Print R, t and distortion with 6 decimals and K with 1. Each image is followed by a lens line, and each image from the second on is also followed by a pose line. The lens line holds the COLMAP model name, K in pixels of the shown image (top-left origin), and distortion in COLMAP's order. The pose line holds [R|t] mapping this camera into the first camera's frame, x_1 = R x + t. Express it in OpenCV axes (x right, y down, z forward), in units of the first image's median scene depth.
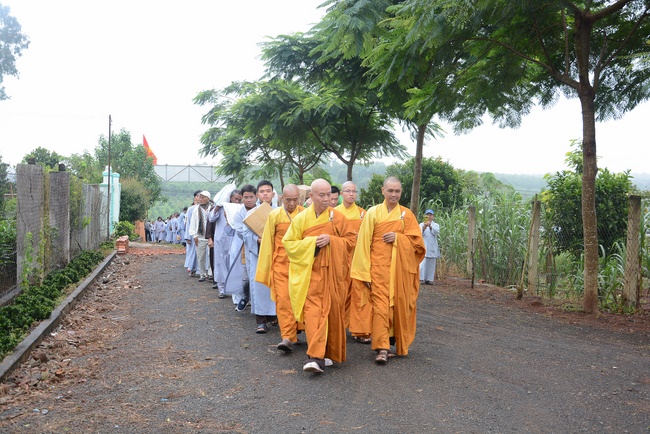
lens RADIAL K [[691.9, 0, 325.0], [0, 691.9, 217.0], [0, 0, 1]] dist [-0.082425, 0.484395]
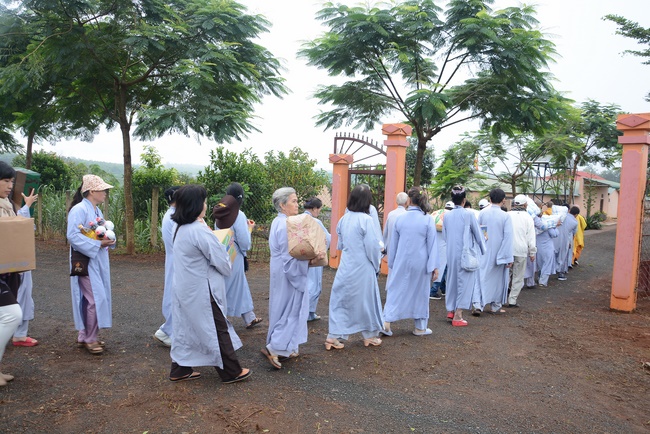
lens RADIAL K [[516.6, 0, 325.0], [0, 516.6, 217.0], [0, 0, 1]] dist [-0.151758, 0.130162]
pose [[0.806738, -0.026966, 0.590294, 0.014859], [0.001126, 0.999027, 0.044099, -0.004400], [-0.590908, -0.034912, 0.805983, -0.137748]]
